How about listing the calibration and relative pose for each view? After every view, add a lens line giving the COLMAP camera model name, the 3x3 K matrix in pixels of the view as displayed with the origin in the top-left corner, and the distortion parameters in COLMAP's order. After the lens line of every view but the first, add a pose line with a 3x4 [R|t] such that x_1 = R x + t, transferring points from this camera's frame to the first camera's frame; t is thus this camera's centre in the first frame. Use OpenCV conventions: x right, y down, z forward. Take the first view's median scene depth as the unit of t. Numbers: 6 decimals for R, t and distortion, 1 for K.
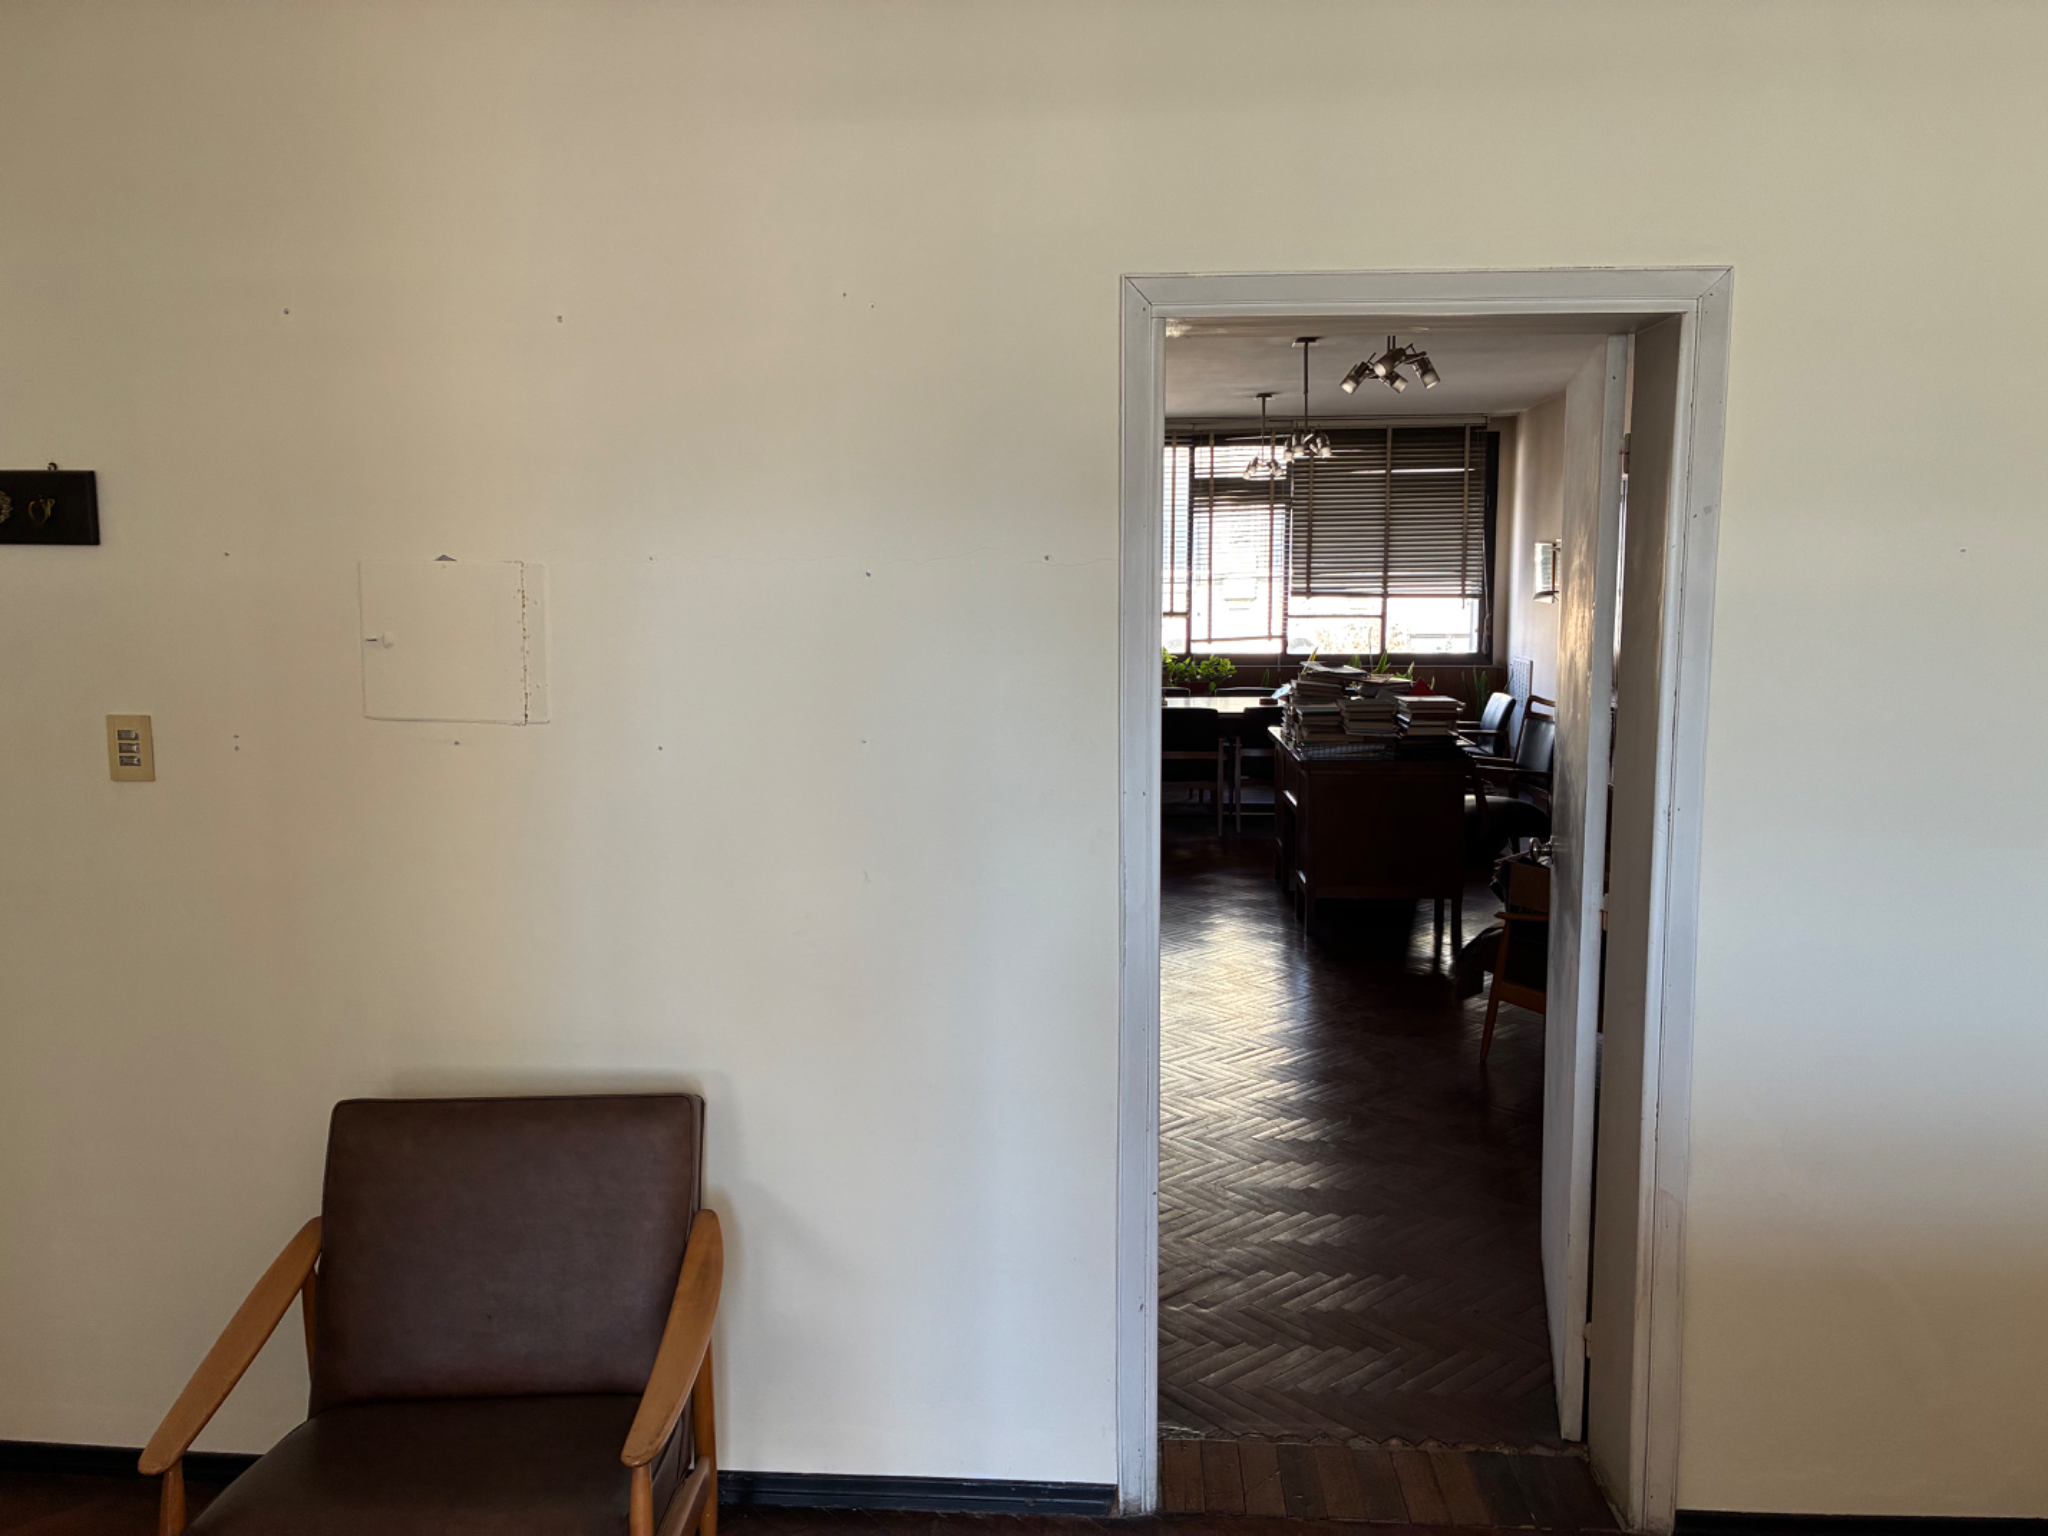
lens RADIAL K [[1560.7, 0, 1012.4], [0, 1560.7, 779.9], [0, 0, 1]] dist [0.035243, -0.026330]
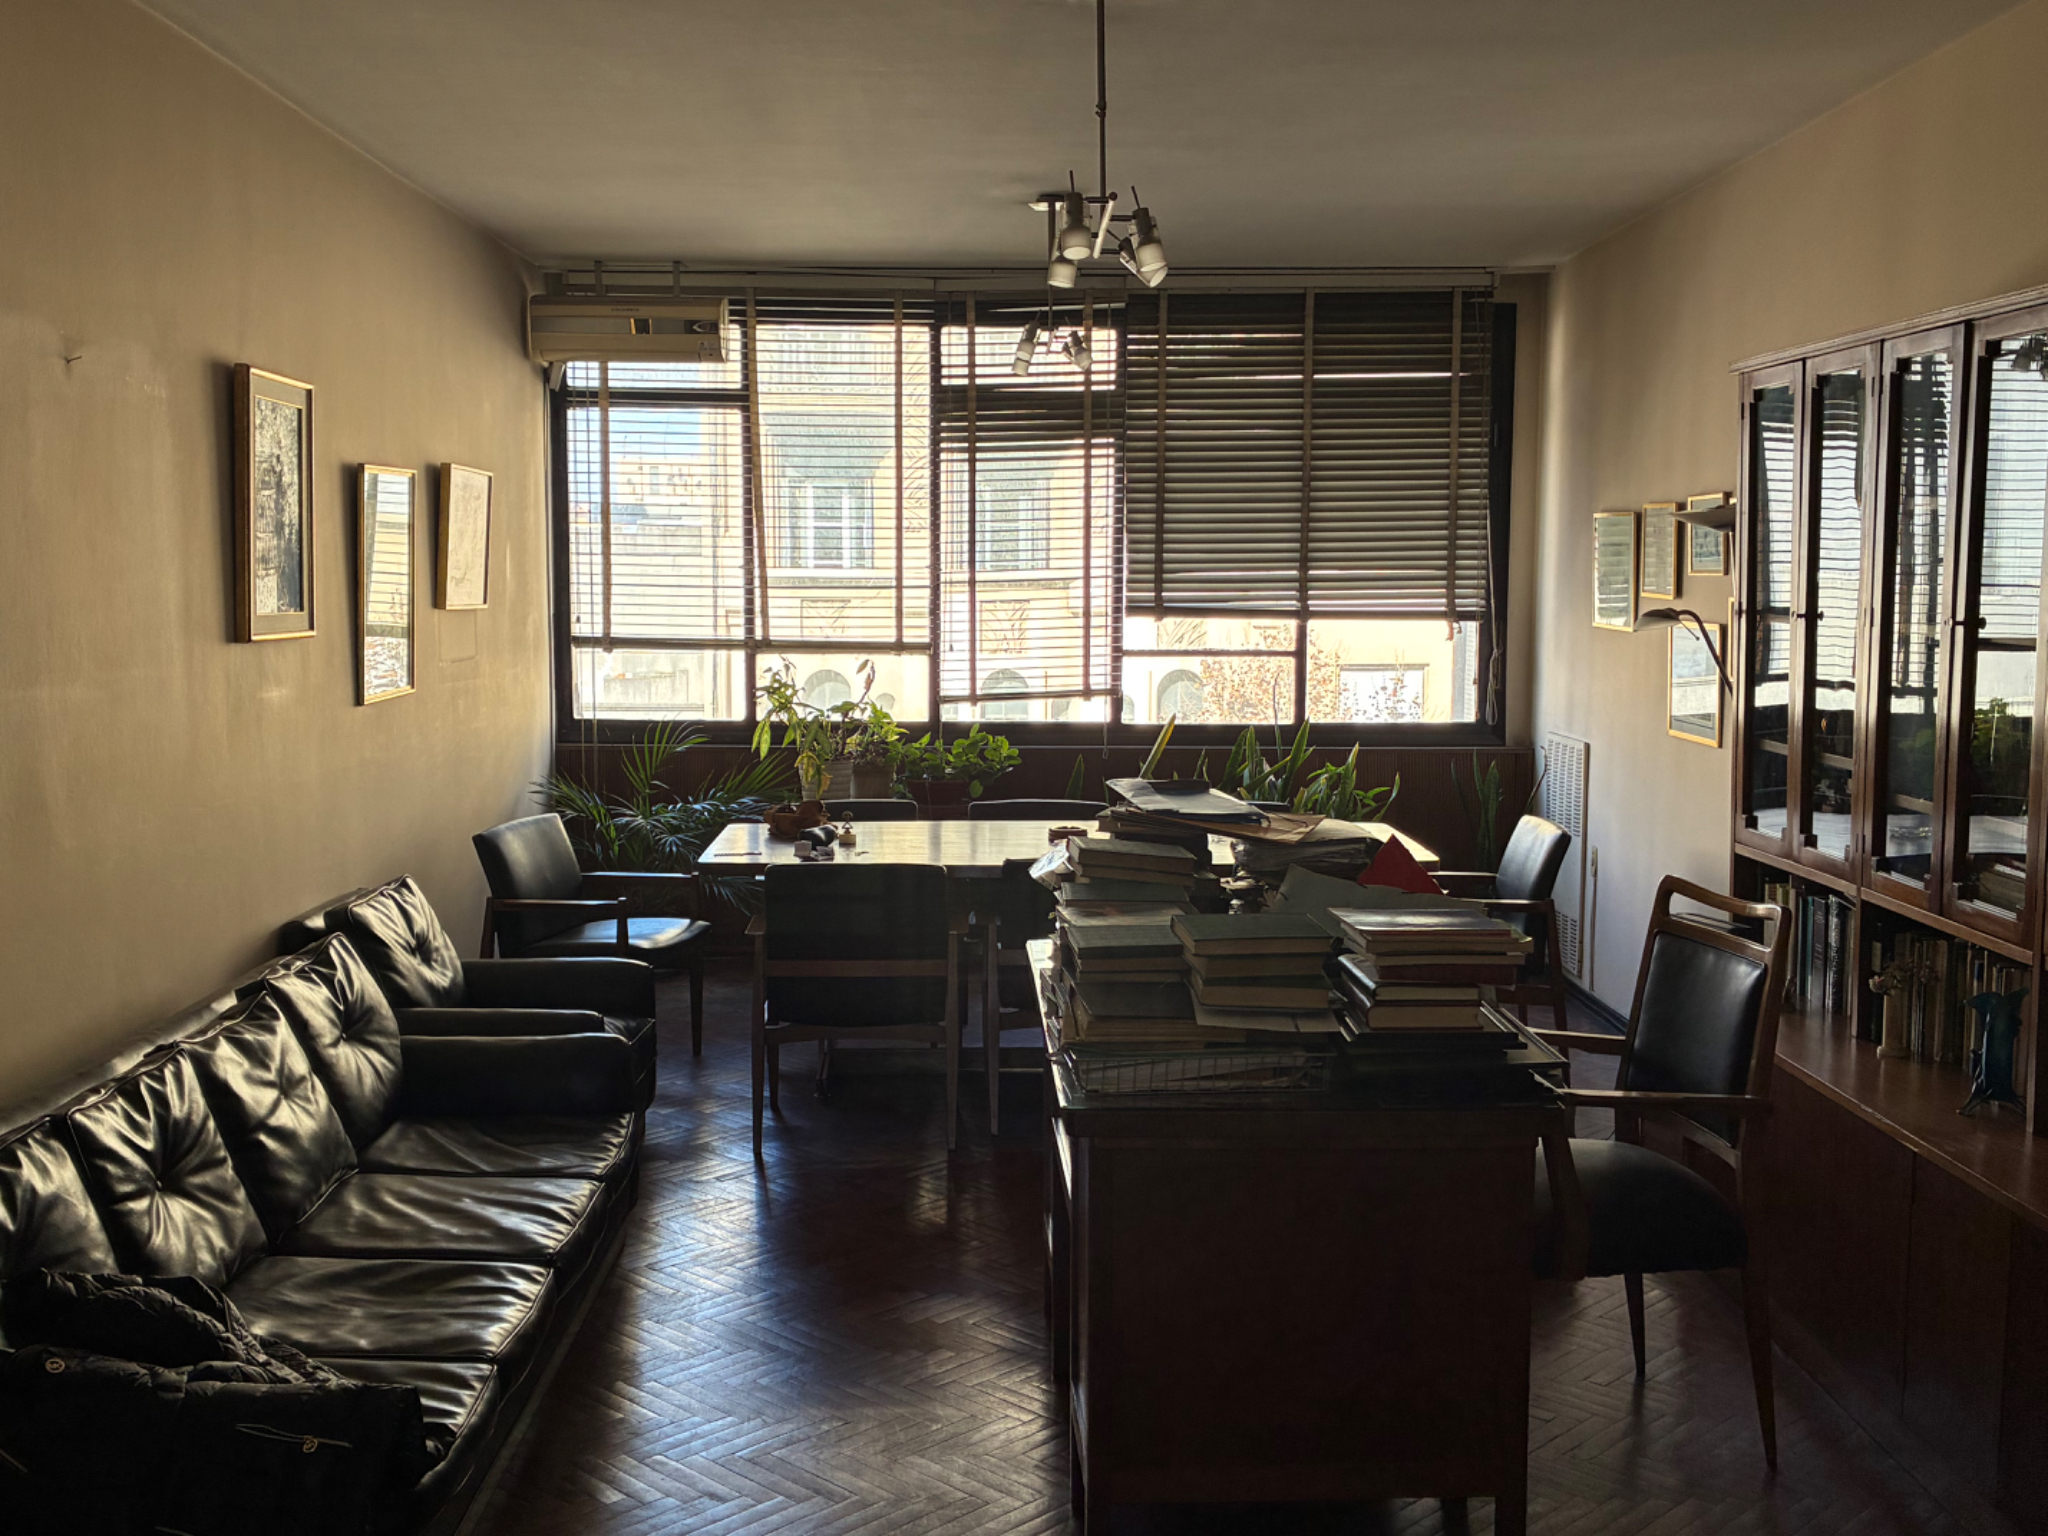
lens RADIAL K [[2098.9, 0, 969.8], [0, 2098.9, 807.4], [0, 0, 1]] dist [0.025390, 0.000000]
pose [[0.997195, -0.002593, 0.074805, 0.074594], [0.004131, 0.999783, -0.020419, -0.039606], [-0.074736, 0.020671, 0.996989, 0.311312]]
